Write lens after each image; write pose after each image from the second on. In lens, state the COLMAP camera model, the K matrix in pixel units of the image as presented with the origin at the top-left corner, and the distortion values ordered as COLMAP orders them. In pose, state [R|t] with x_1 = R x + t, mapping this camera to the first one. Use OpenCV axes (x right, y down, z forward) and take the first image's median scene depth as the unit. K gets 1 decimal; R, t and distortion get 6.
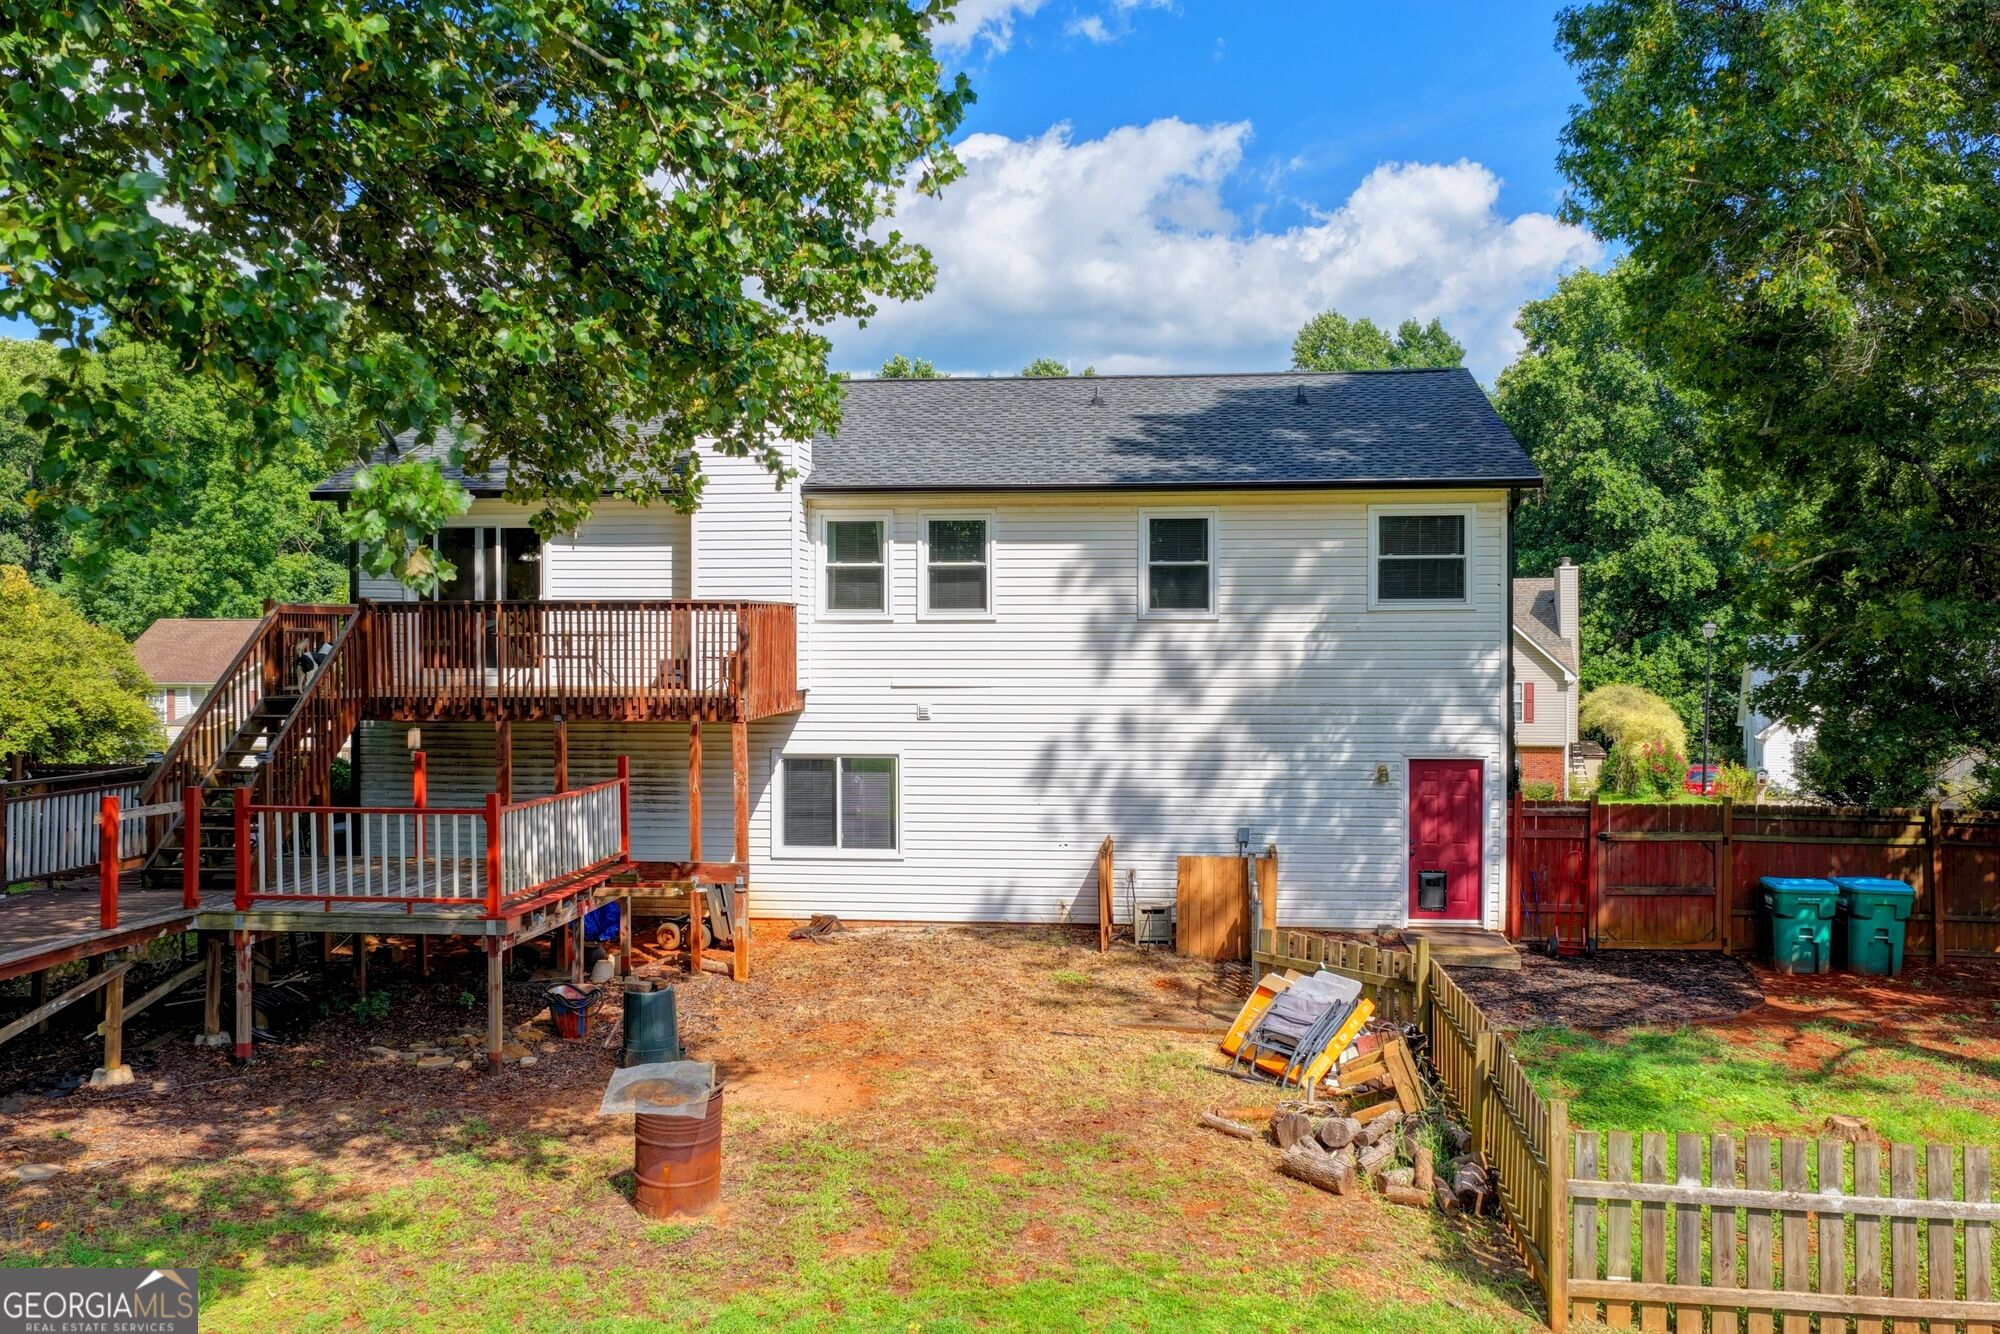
lens RADIAL K [[1663.6, 0, 1000.0], [0, 1663.6, 667.0], [0, 0, 1]] dist [-0.003563, 0.024571]
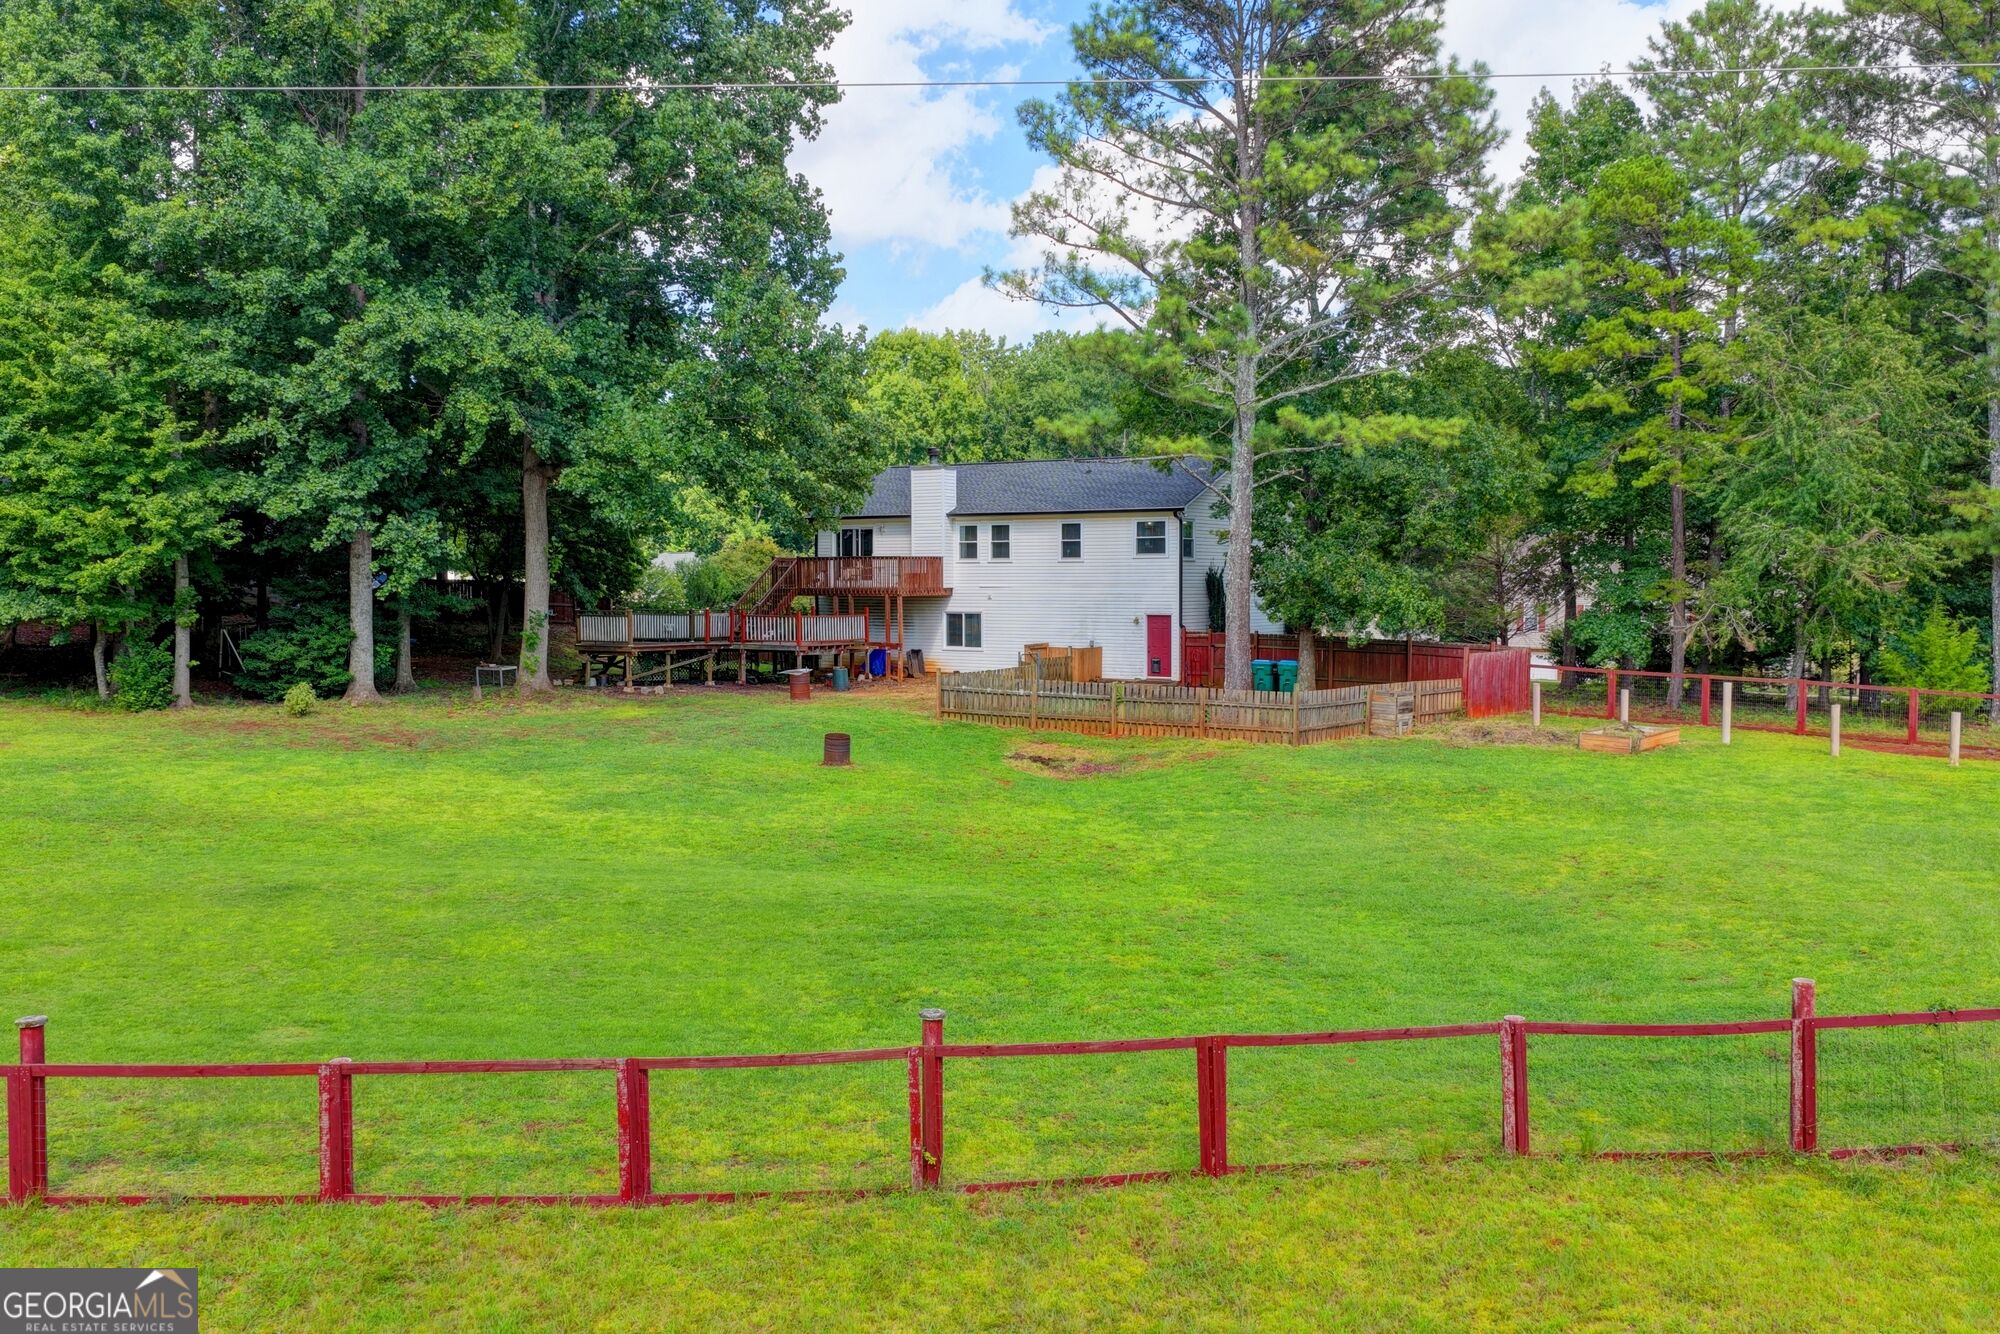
lens RADIAL K [[1656.6, 0, 1011.7], [0, 1656.6, 698.6], [0, 0, 1]] dist [-0.012795, 0.003931]
pose [[0.893876, 0.032953, -0.447102, 1.209341], [-0.008962, 0.998409, 0.055669, 0.043097], [0.448225, -0.045754, 0.892749, -1.408660]]
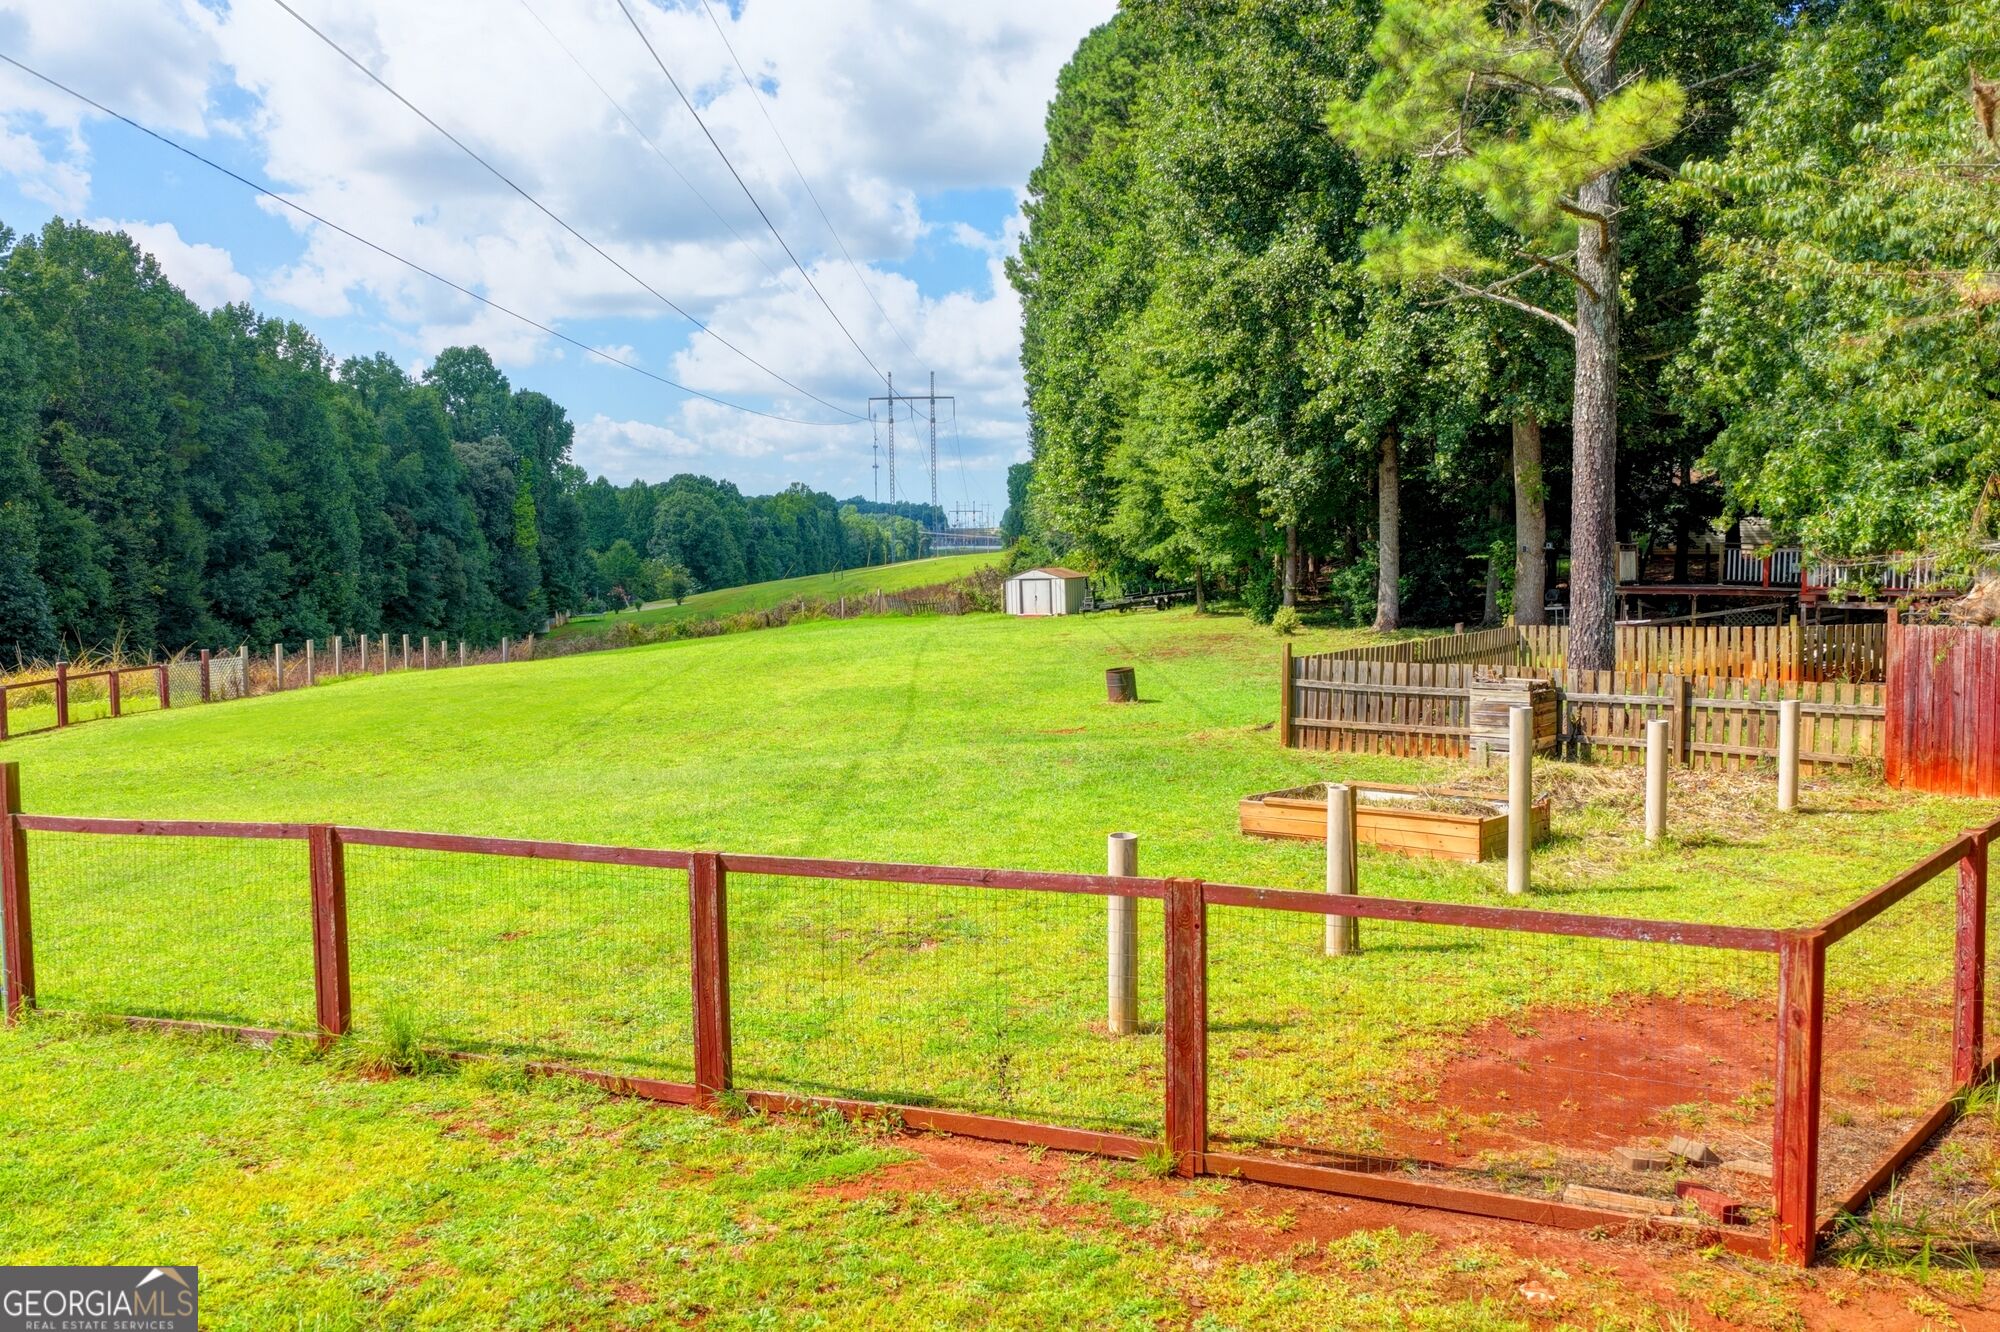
lens RADIAL K [[1654.8, 0, 1017.4], [0, 1654.8, 667.0], [0, 0, 1]] dist [-0.011552, -0.003903]
pose [[-0.439306, 0.062467, -0.896163, 1.726281], [-0.011988, 0.997083, 0.075378, 0.061984], [0.898257, 0.043857, -0.437276, 0.732967]]
